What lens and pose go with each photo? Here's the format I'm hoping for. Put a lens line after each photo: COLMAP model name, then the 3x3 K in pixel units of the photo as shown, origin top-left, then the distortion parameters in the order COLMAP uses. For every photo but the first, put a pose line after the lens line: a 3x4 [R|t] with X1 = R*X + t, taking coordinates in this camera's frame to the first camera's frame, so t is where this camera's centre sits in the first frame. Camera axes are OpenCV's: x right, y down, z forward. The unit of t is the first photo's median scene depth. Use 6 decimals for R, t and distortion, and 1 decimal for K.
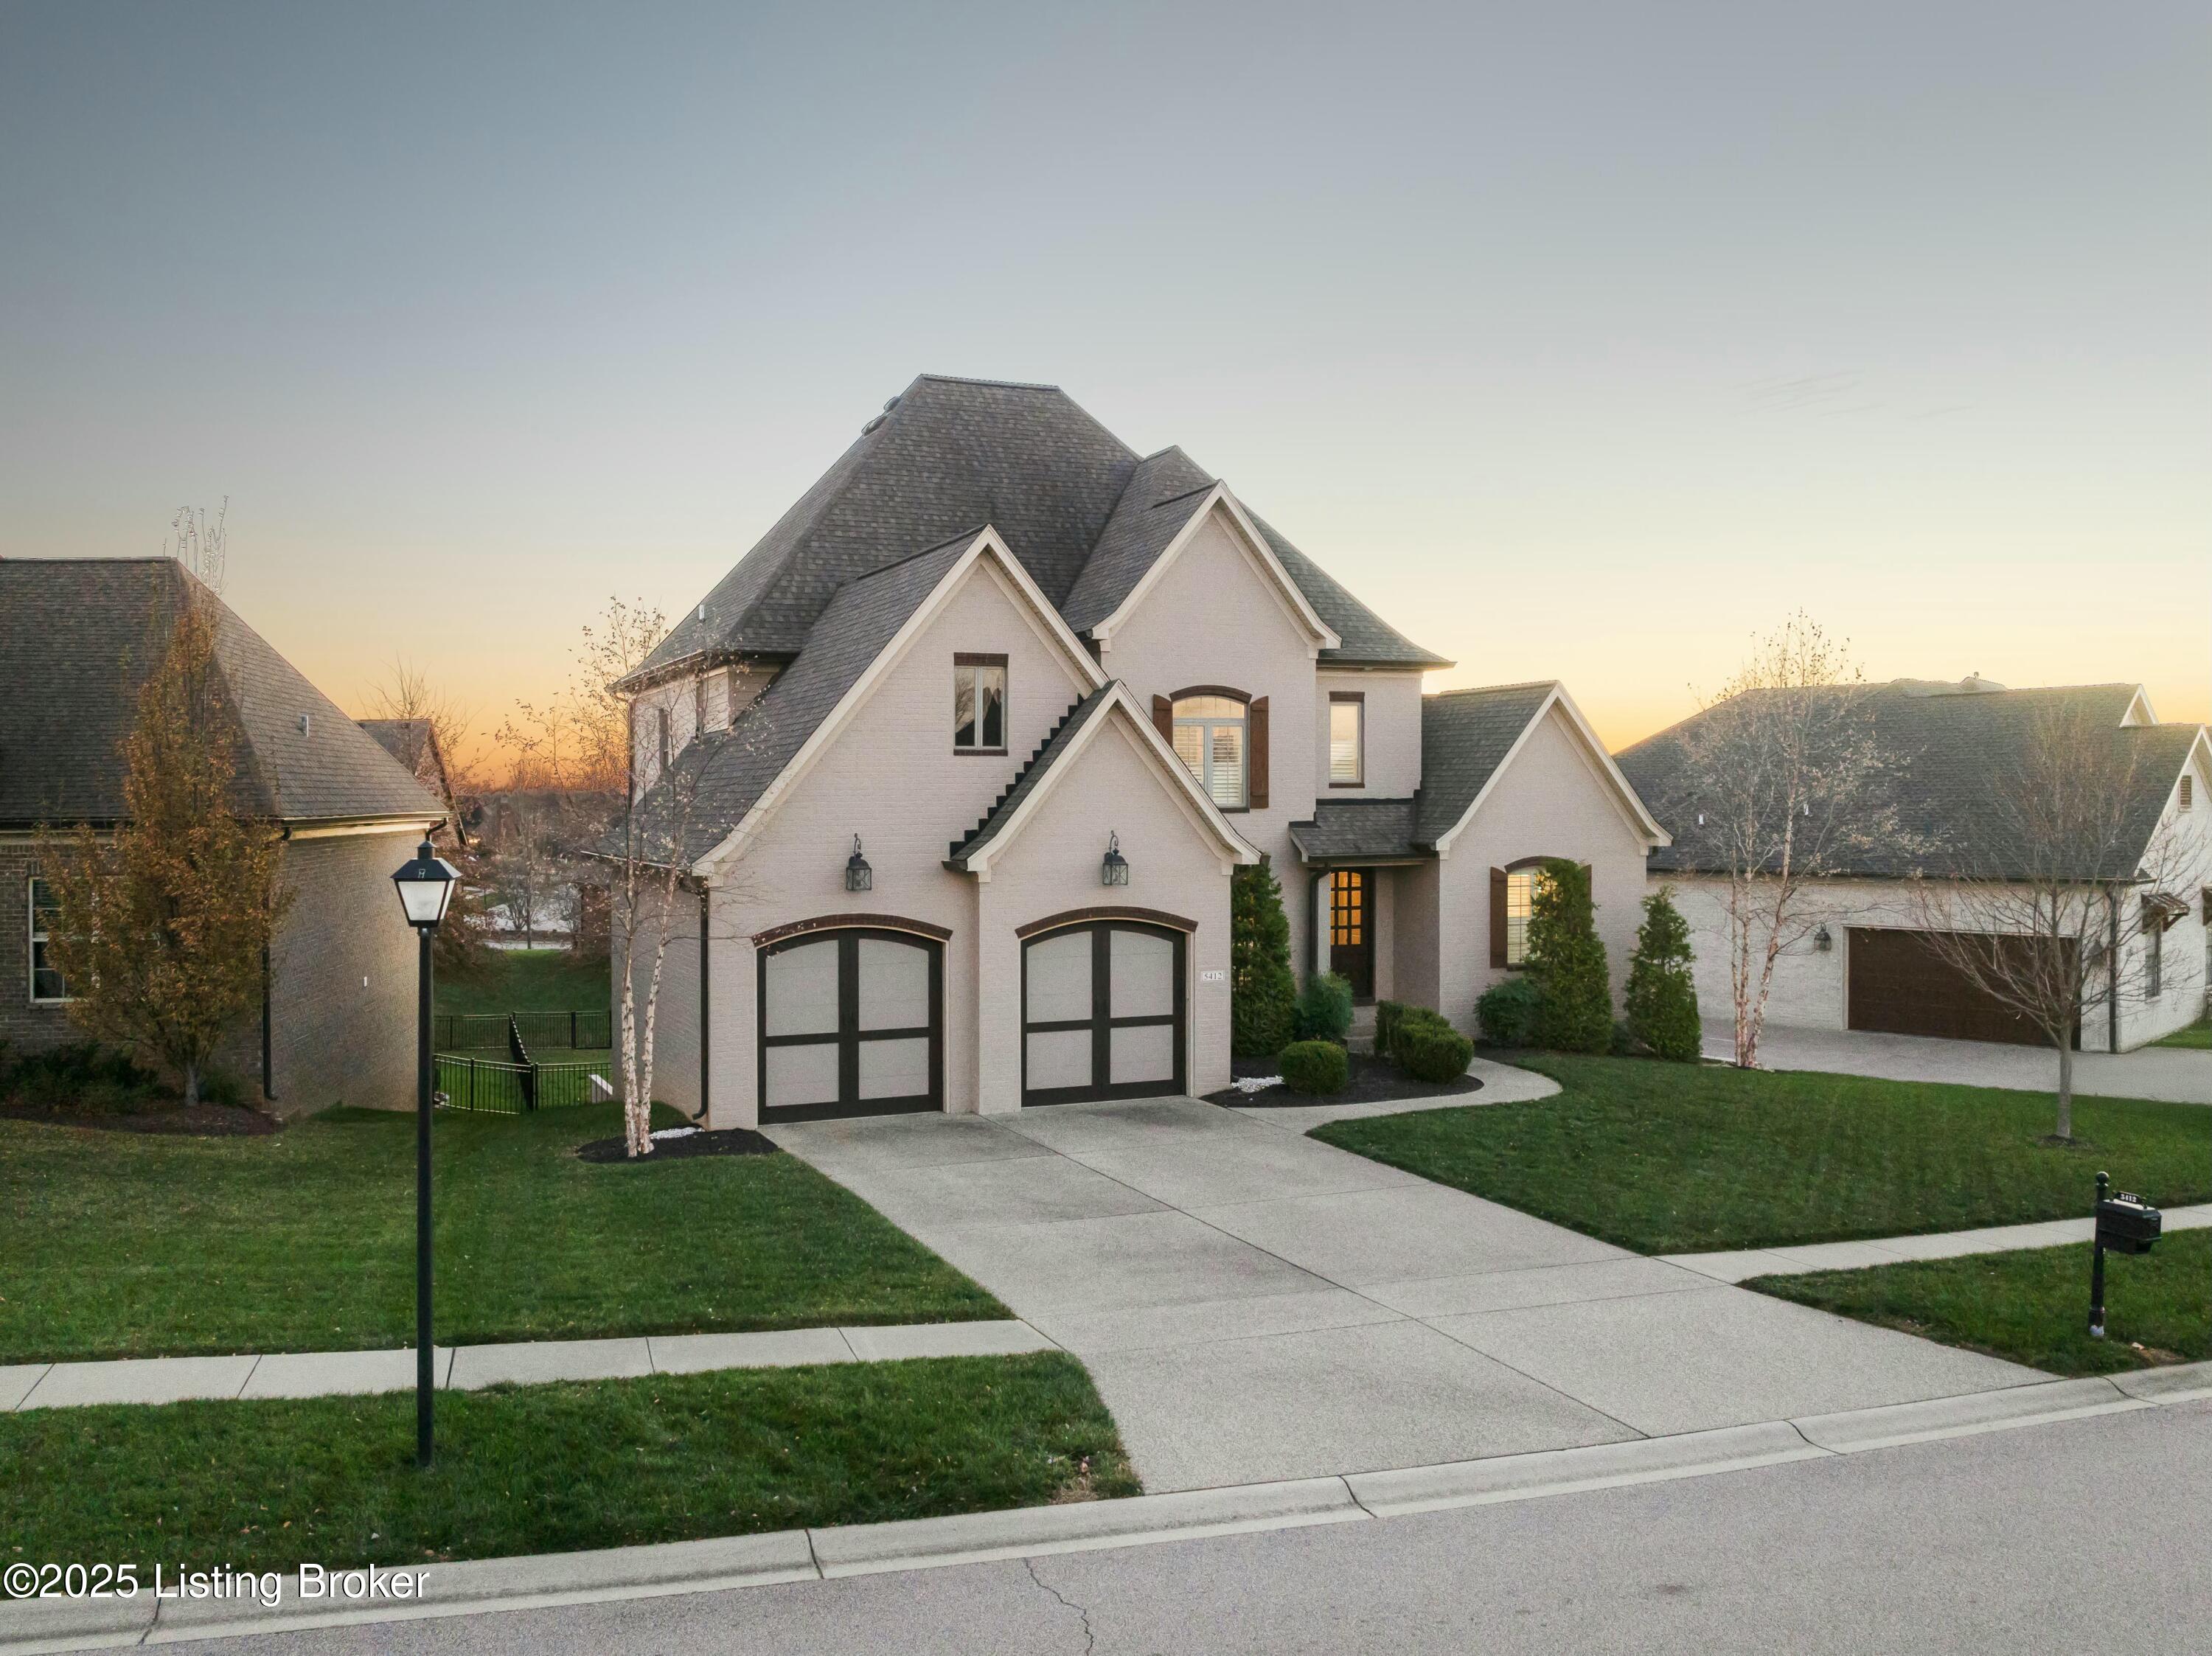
lens RADIAL K [[1626.3, 0, 1101.6], [0, 1626.3, 798.2], [0, 0, 1]] dist [-0.013646, -0.001671]
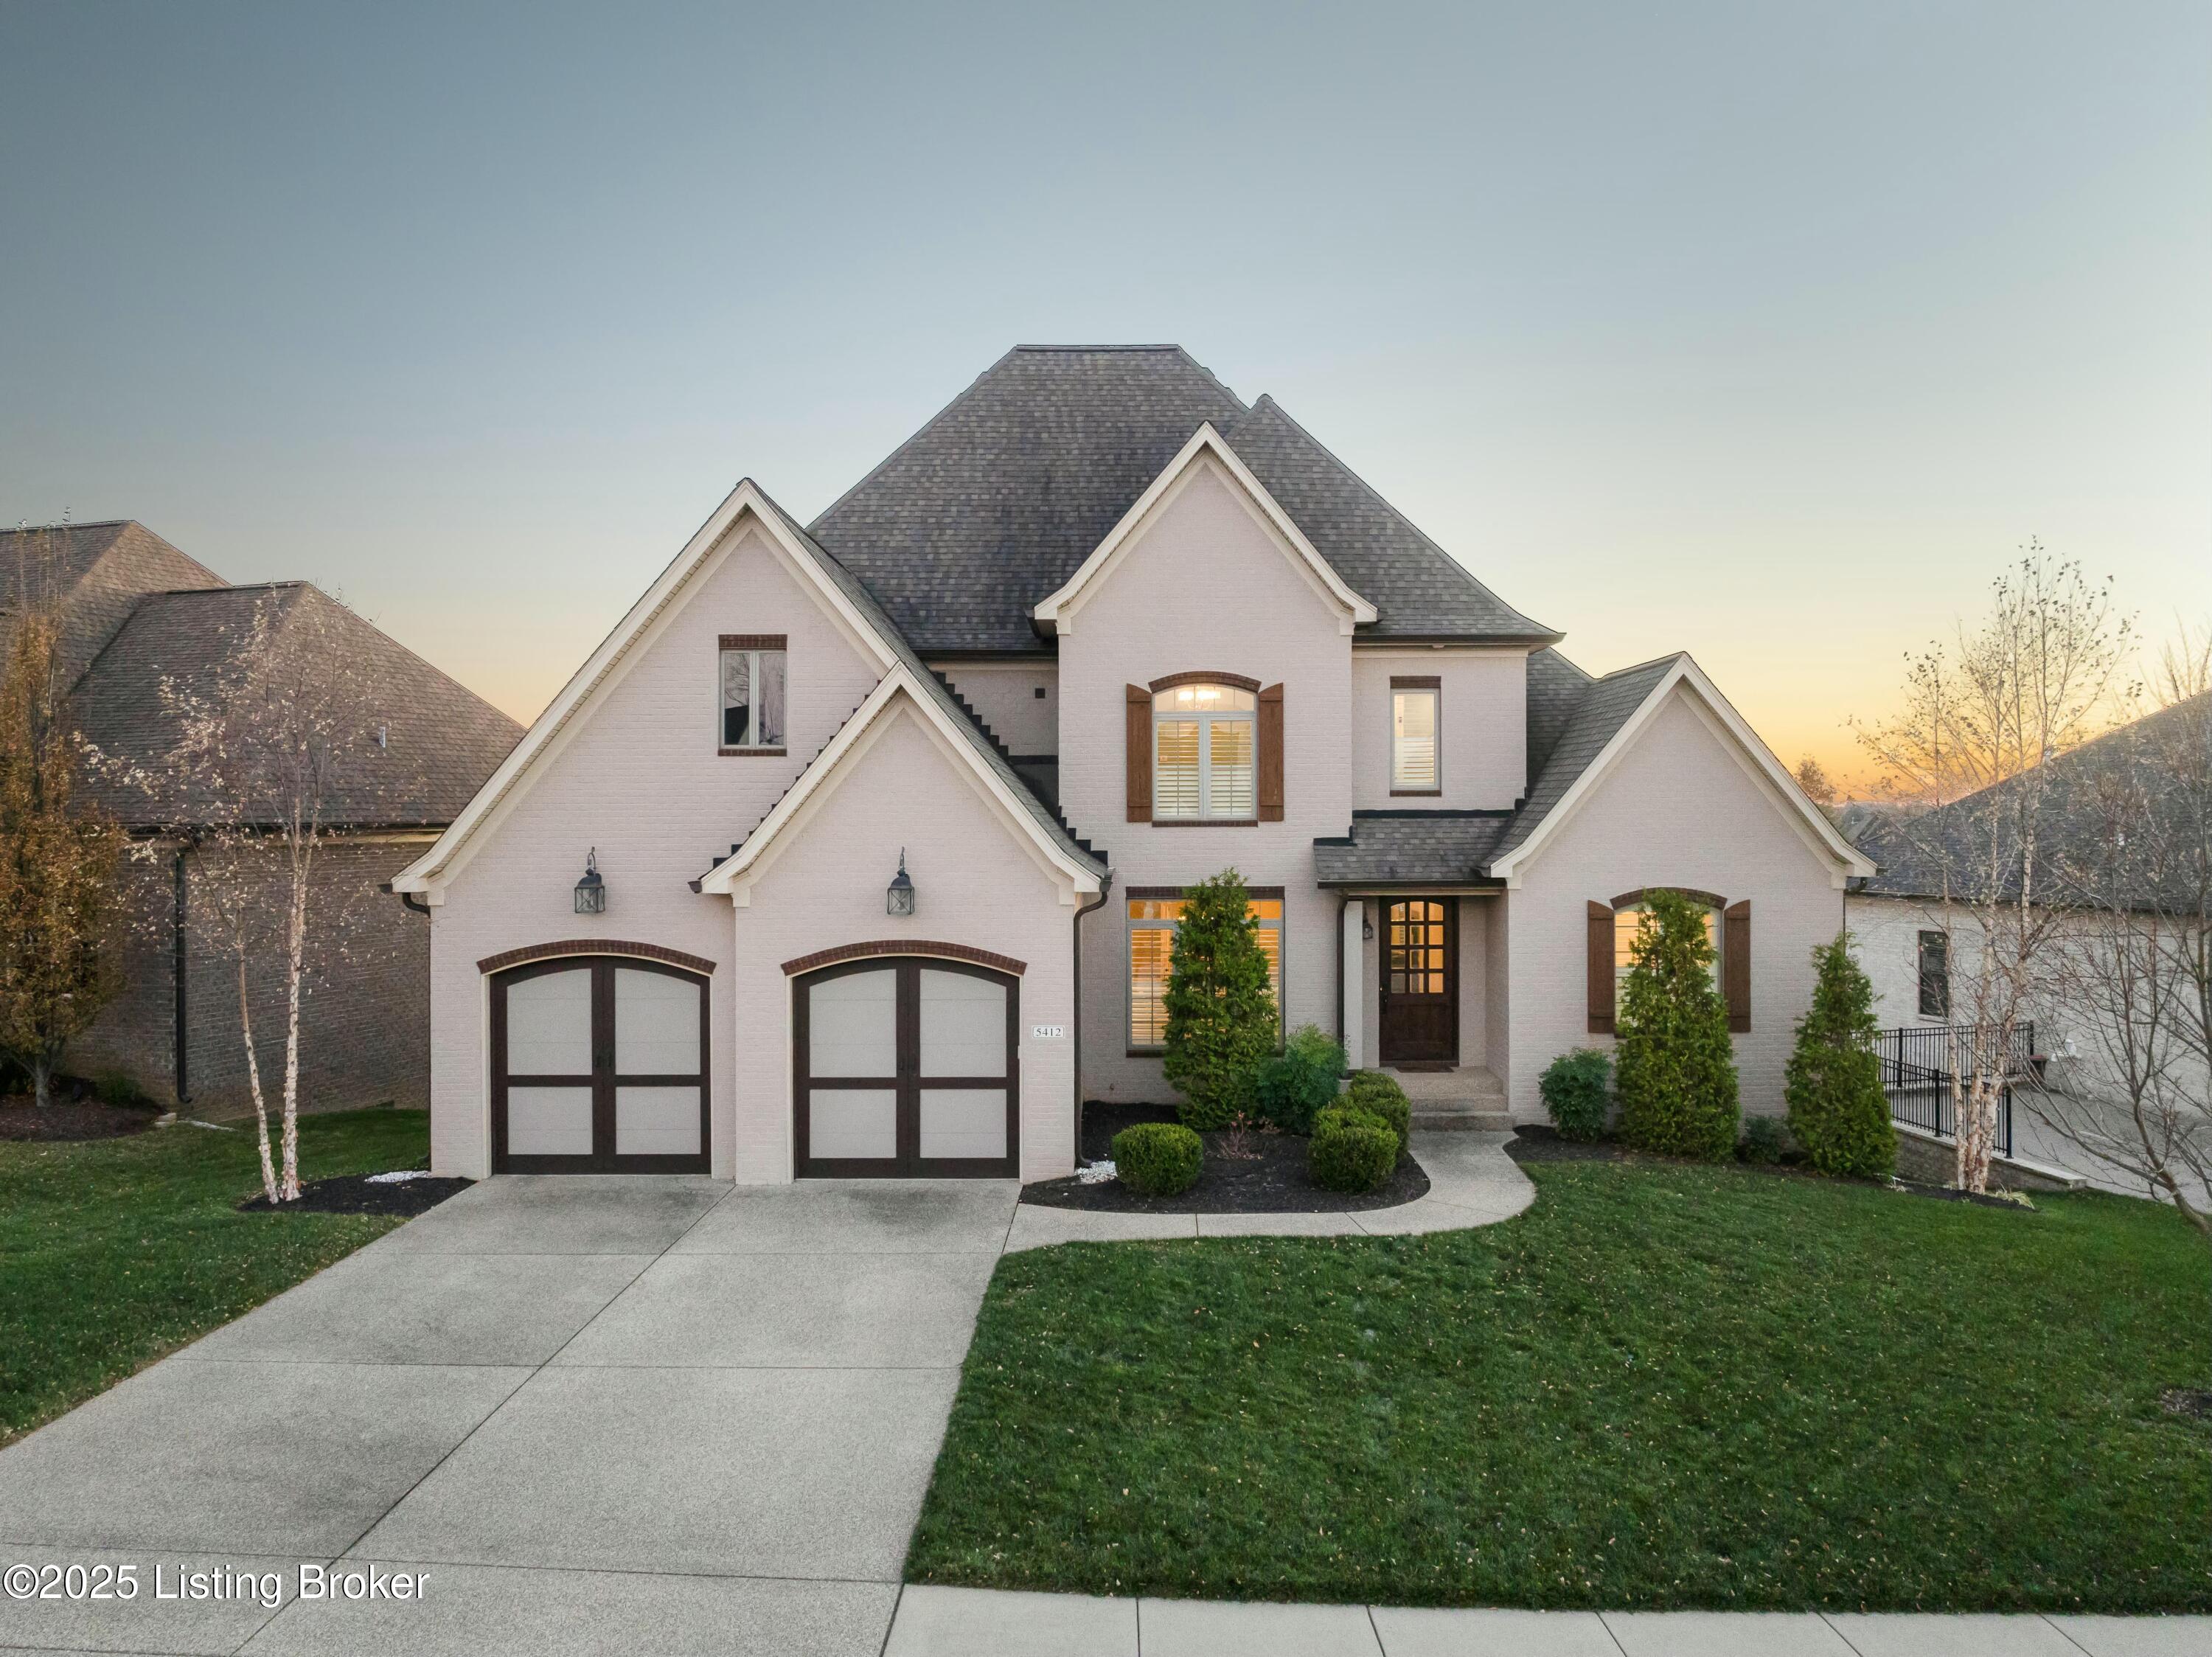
lens RADIAL K [[1516.9, 0, 1200.2], [0, 1516.9, 790.2], [0, 0, 1]] dist [-0.021224, -0.003351]
pose [[0.930636, -0.002225, -0.365939, 0.341695], [-0.002970, 0.999903, -0.013633, 0.001108], [0.365934, 0.013775, 0.930539, 0.283129]]
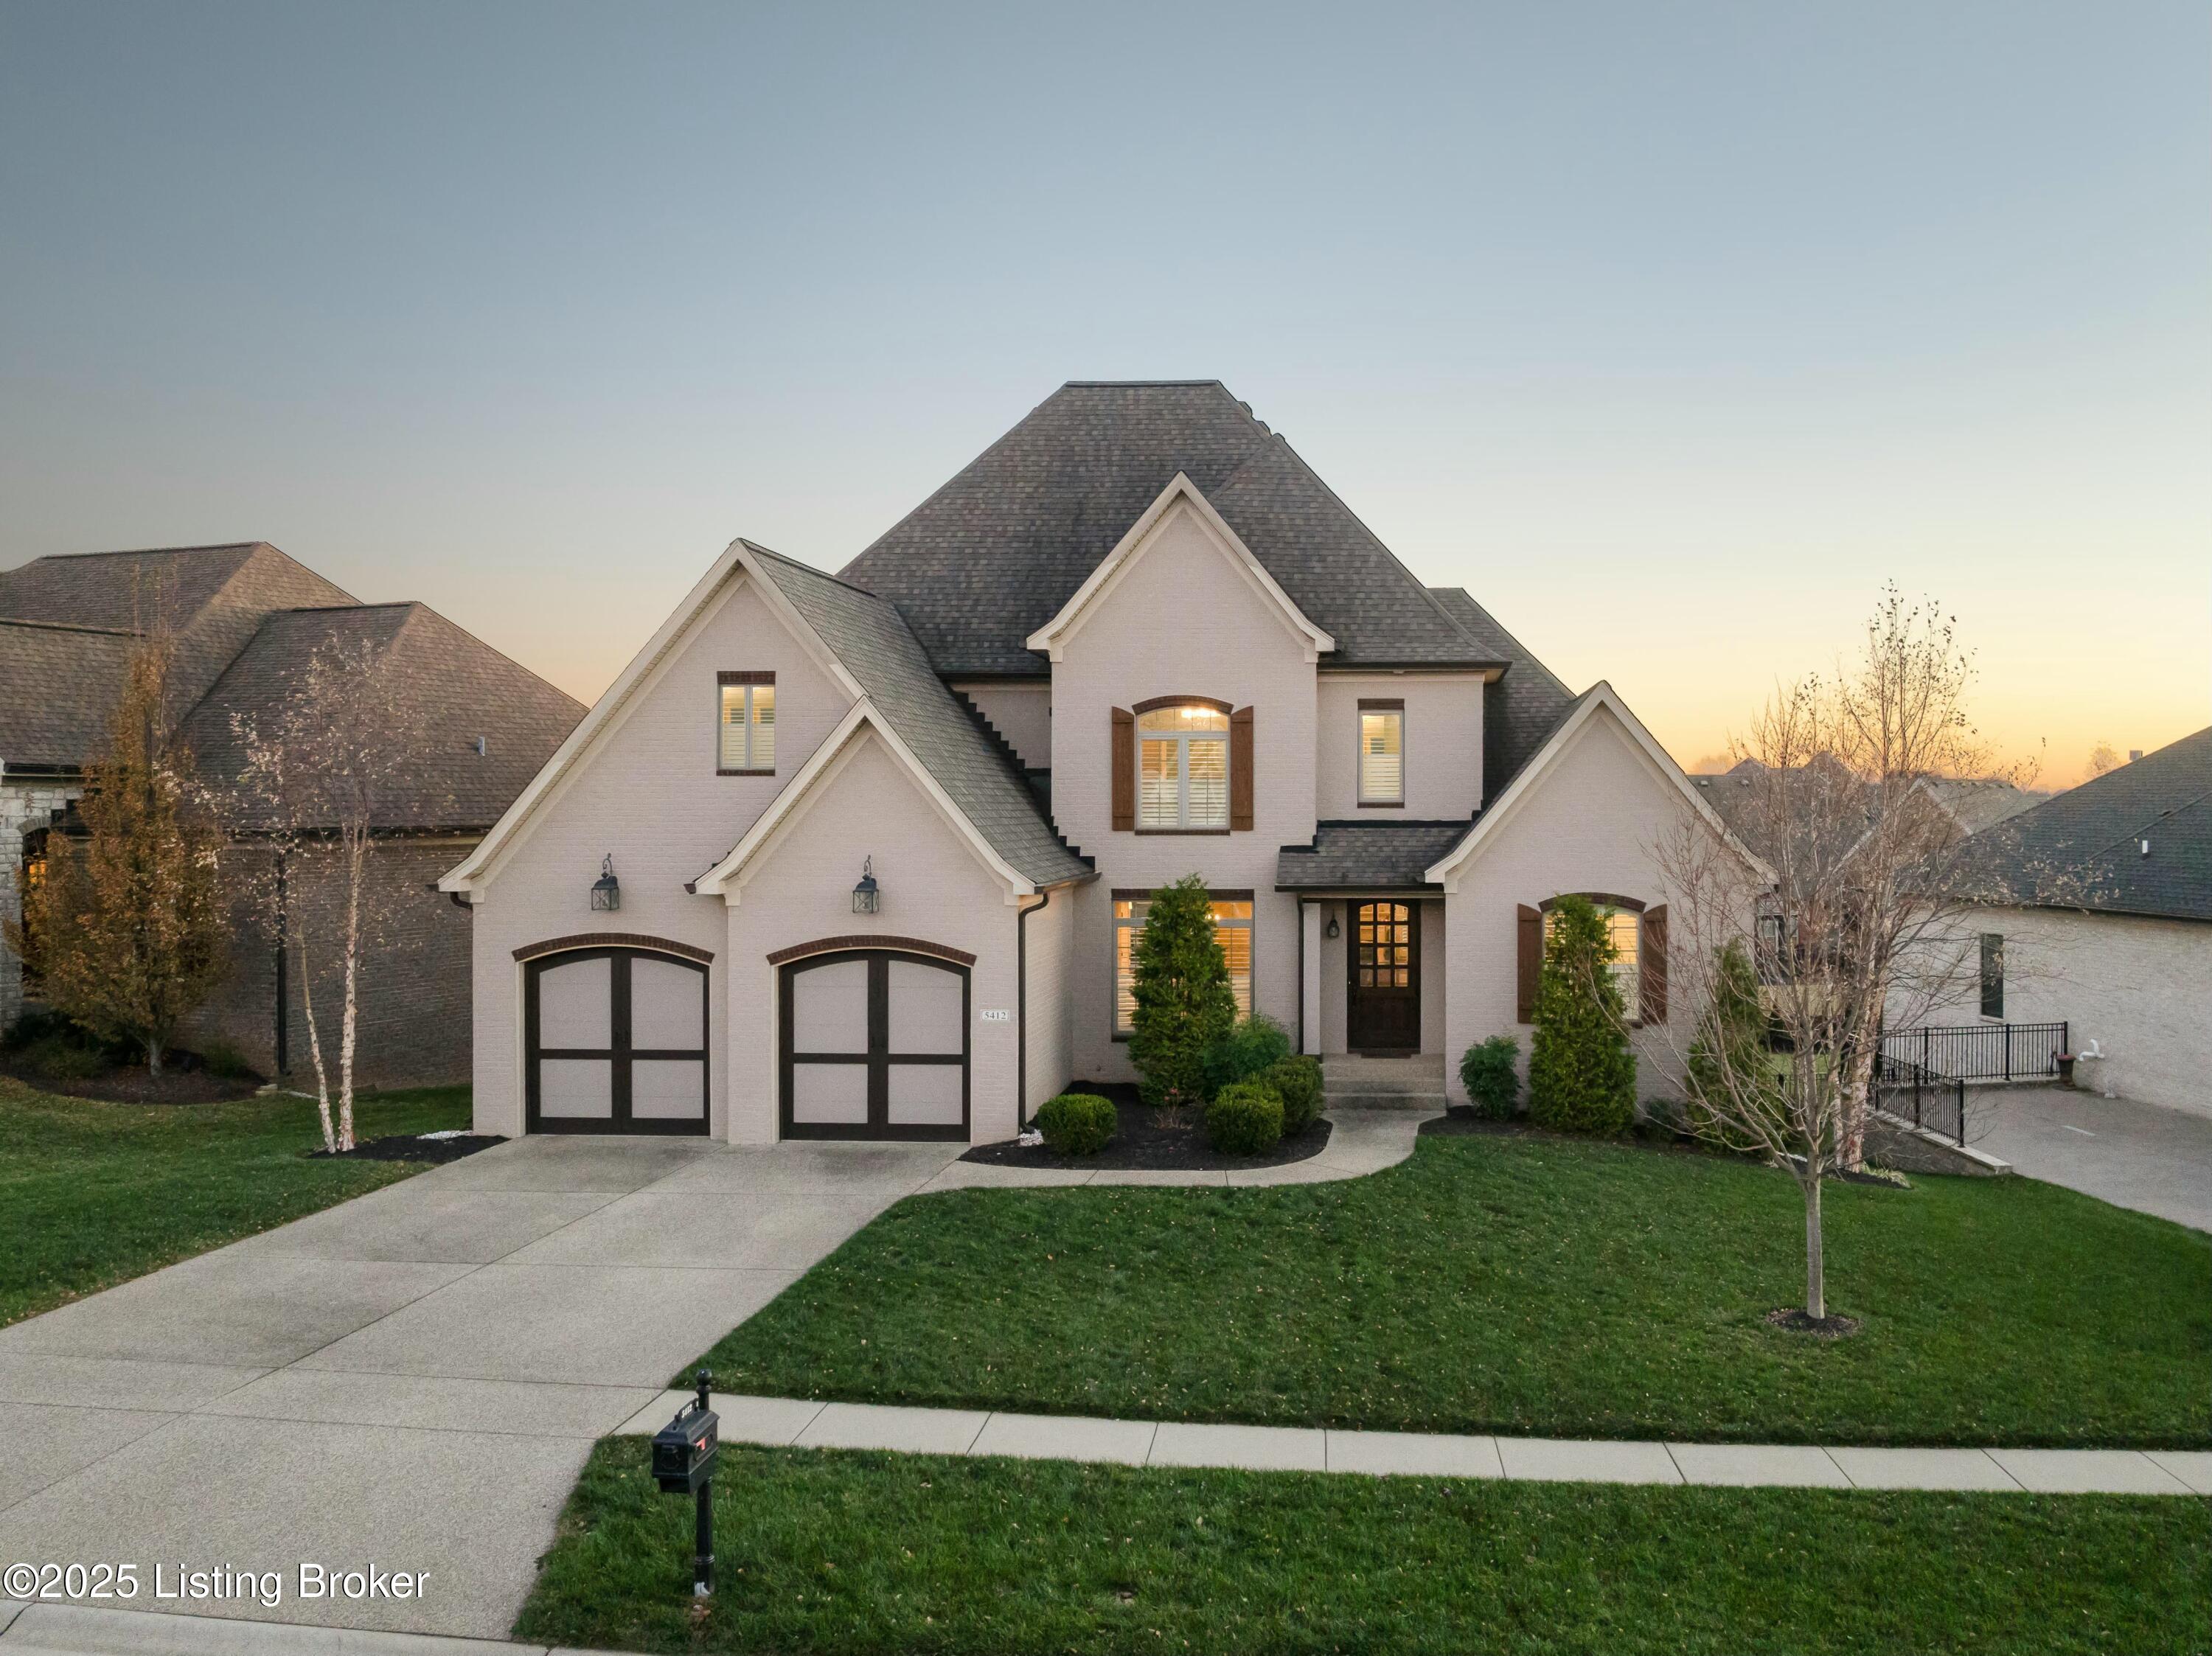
lens RADIAL K [[1641.6, 0, 1412.2], [0, 1641.6, 785.5], [0, 0, 1]] dist [-0.006556, -0.010924]
pose [[0.916572, 0.003221, -0.399856, 0.547967], [-0.006892, 0.999946, -0.007744, -0.012392], [0.399809, 0.009854, 0.916545, 0.204679]]
